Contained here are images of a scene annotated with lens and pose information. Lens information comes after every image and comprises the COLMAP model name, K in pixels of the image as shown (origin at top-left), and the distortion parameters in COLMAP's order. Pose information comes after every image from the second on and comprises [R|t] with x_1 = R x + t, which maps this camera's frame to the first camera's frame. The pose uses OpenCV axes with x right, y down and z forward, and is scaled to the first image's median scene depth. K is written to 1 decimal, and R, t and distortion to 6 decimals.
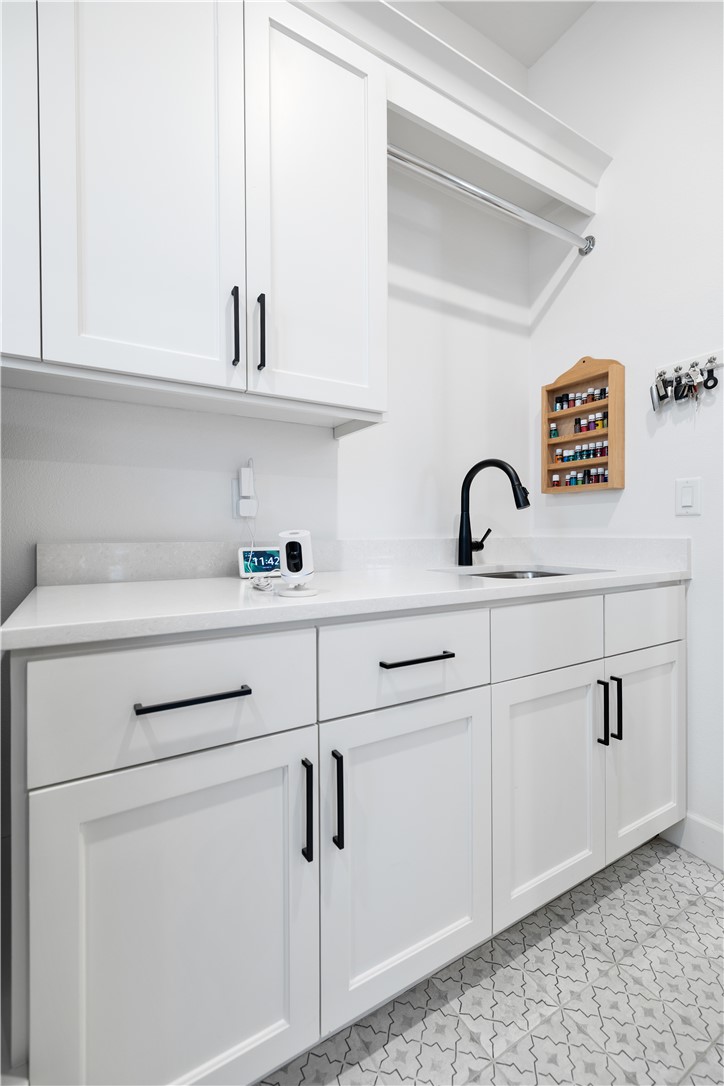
lens RADIAL K [[472.9, 0, 367.2], [0, 472.9, 536.0], [0, 0, 1]] dist [0.004312, -0.000362]
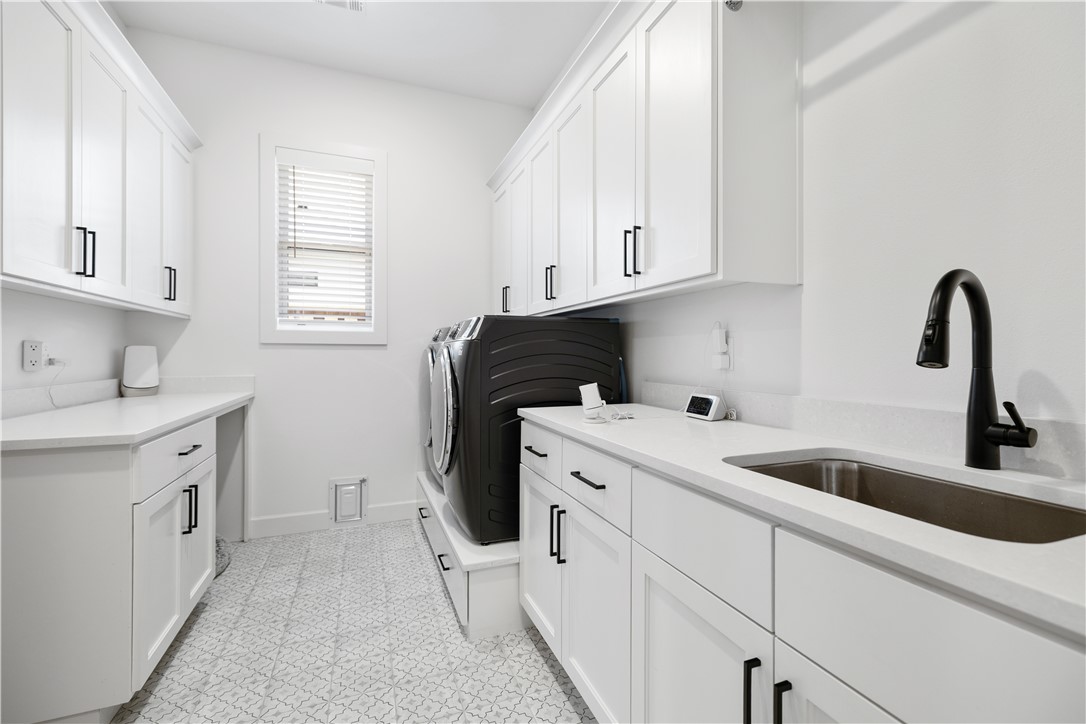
lens RADIAL K [[472.9, 0, 544.7], [0, 472.9, 356.8], [0, 0, 1]] dist [0.004312, -0.000362]
pose [[-0.169878, 0.001066, -0.985464, 1.469295], [-0.016896, 0.999849, 0.003994, -0.097243], [0.985320, 0.017328, -0.169835, 1.139566]]
